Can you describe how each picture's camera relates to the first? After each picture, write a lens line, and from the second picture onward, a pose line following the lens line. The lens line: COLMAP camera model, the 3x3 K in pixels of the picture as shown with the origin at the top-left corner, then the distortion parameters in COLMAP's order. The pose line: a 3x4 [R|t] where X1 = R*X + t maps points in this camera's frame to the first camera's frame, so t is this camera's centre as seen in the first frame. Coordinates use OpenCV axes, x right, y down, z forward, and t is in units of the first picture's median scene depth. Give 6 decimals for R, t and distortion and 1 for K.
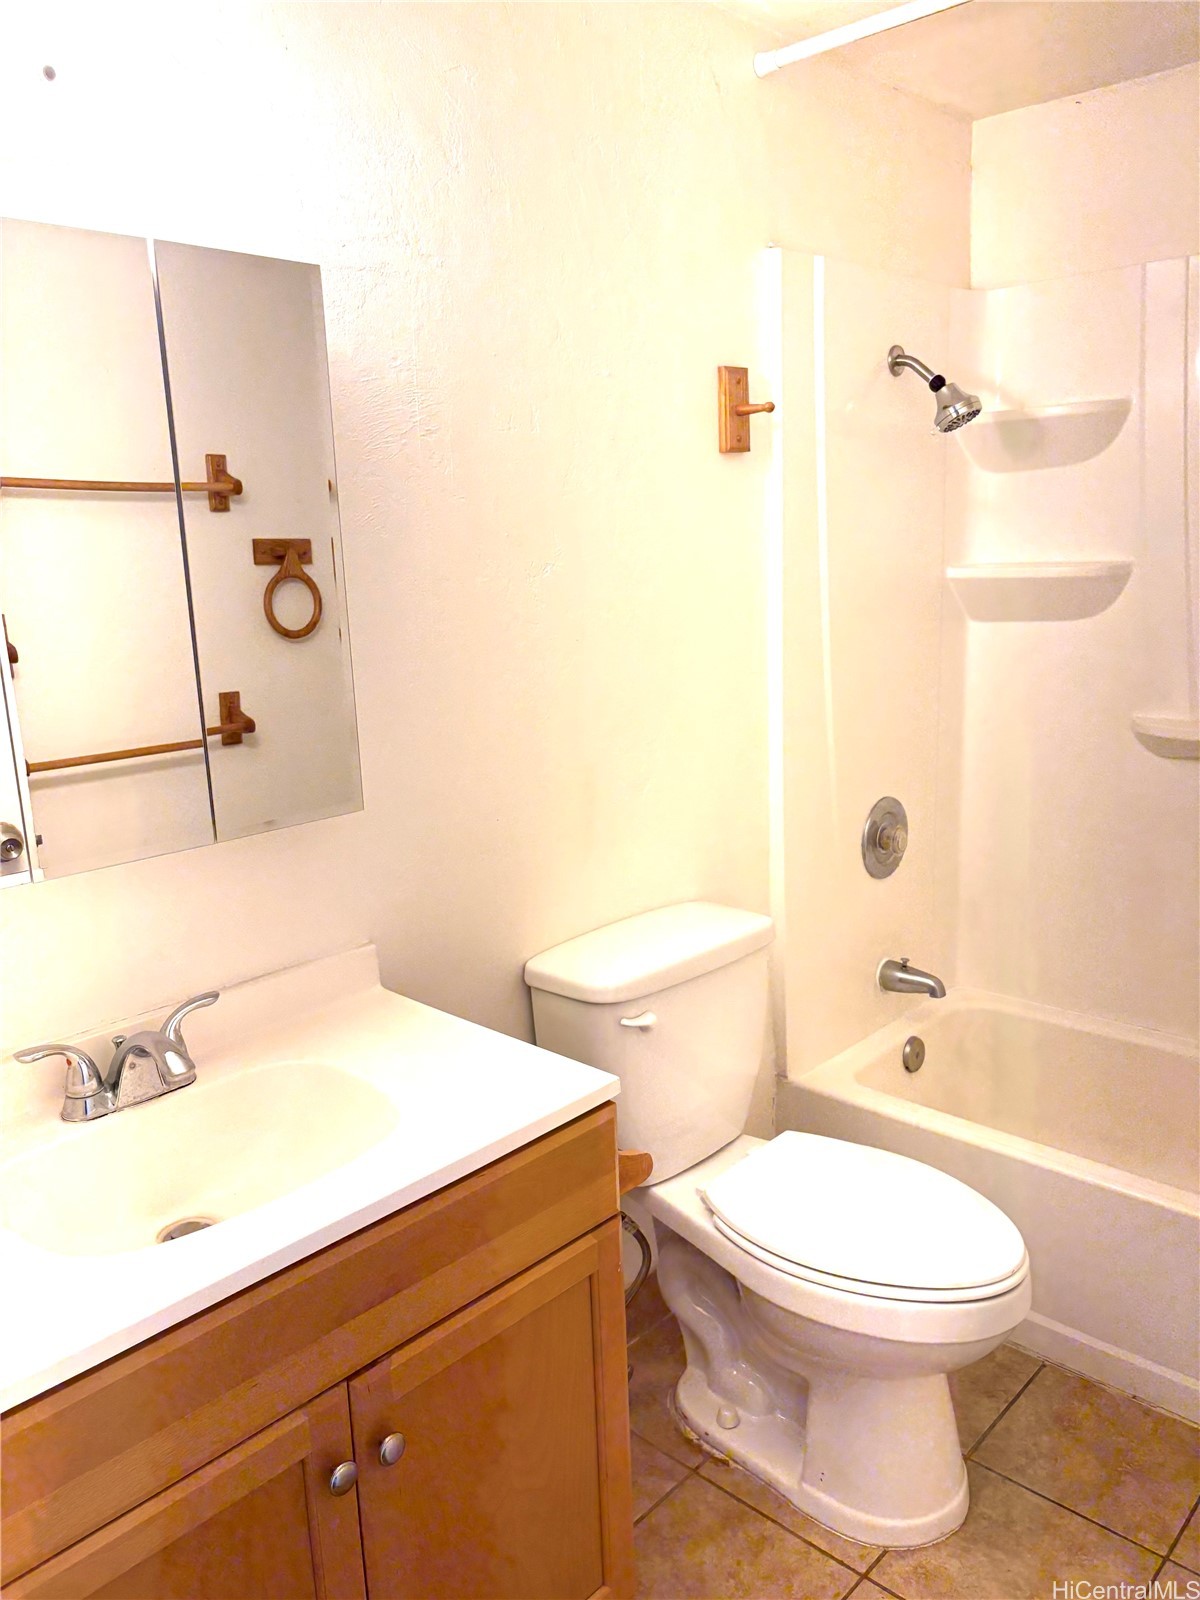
lens RADIAL K [[1208.7, 0, 600.0], [0, 1208.7, 800.0], [0, 0, 1]] dist [0.004447, -0.003310]
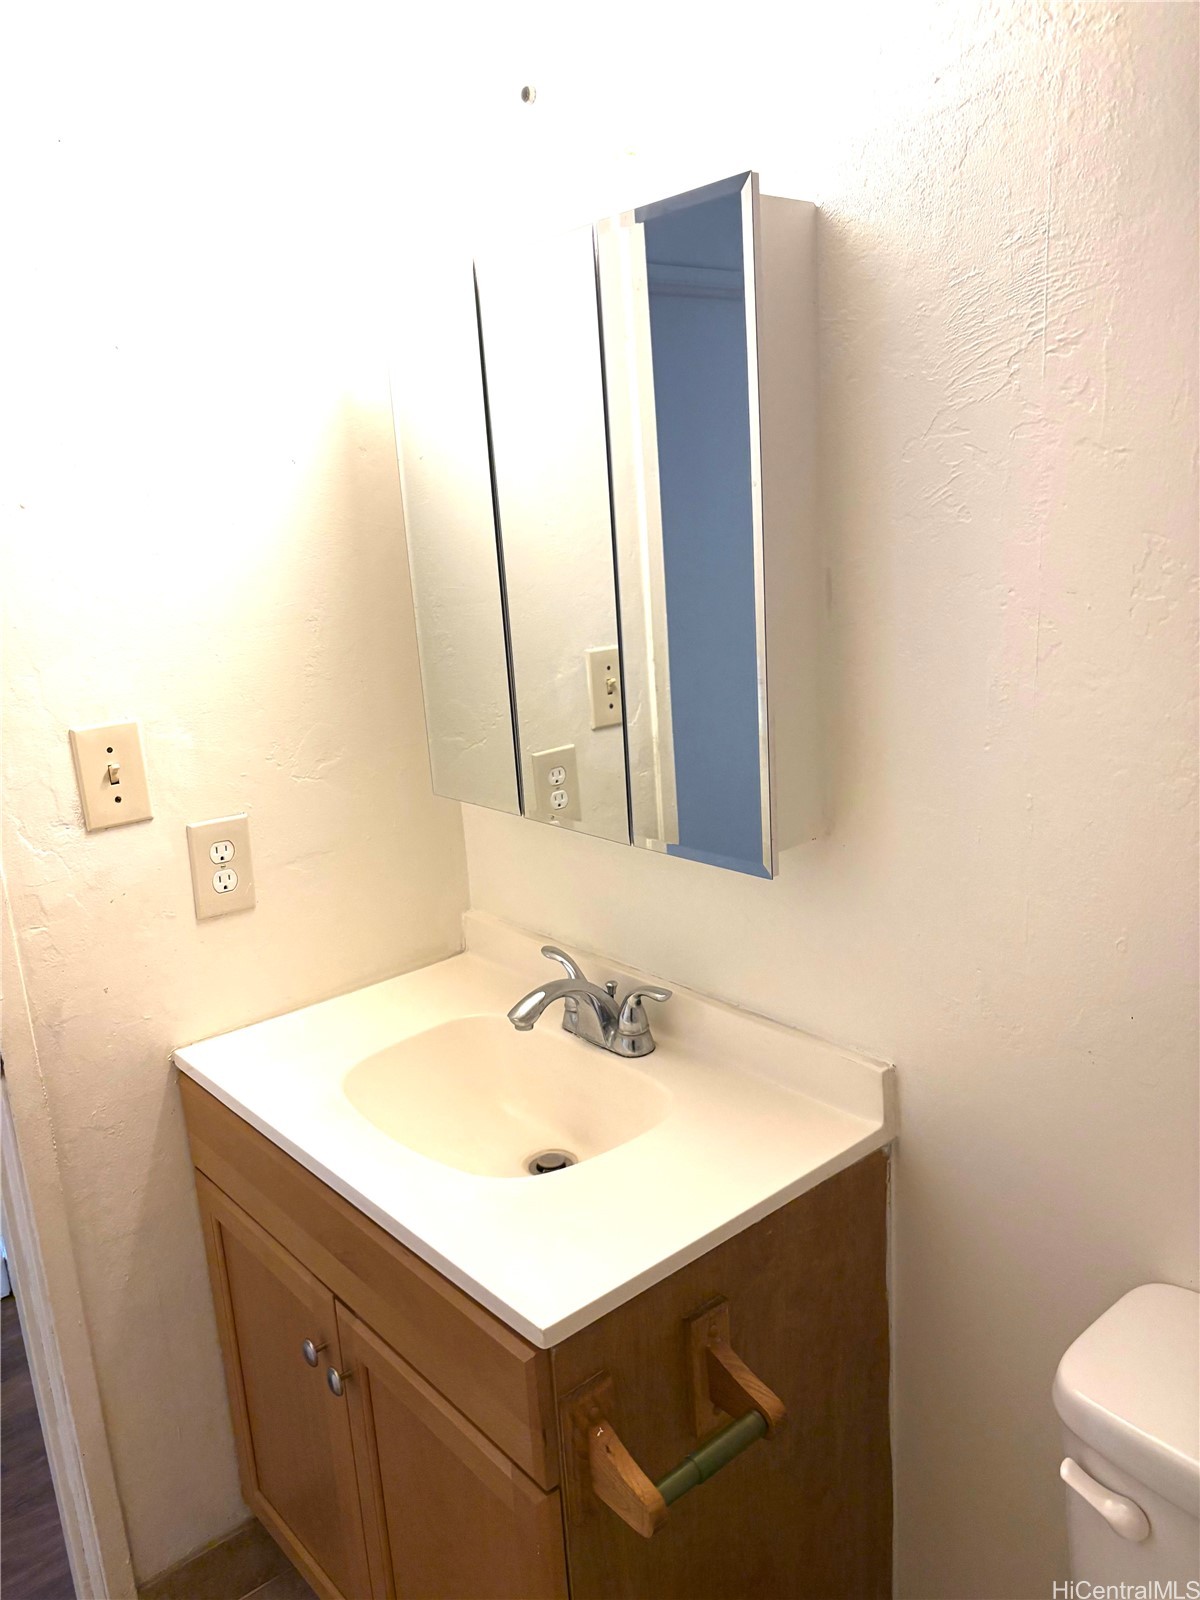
lens RADIAL K [[1208.7, 0, 600.0], [0, 1208.7, 800.0], [0, 0, 1]] dist [0.004447, -0.003310]
pose [[-0.103389, 0.282622, -0.953643, 0.529627], [-0.150852, 0.943235, 0.295892, -0.248540], [0.983135, 0.174451, -0.054886, 0.897757]]
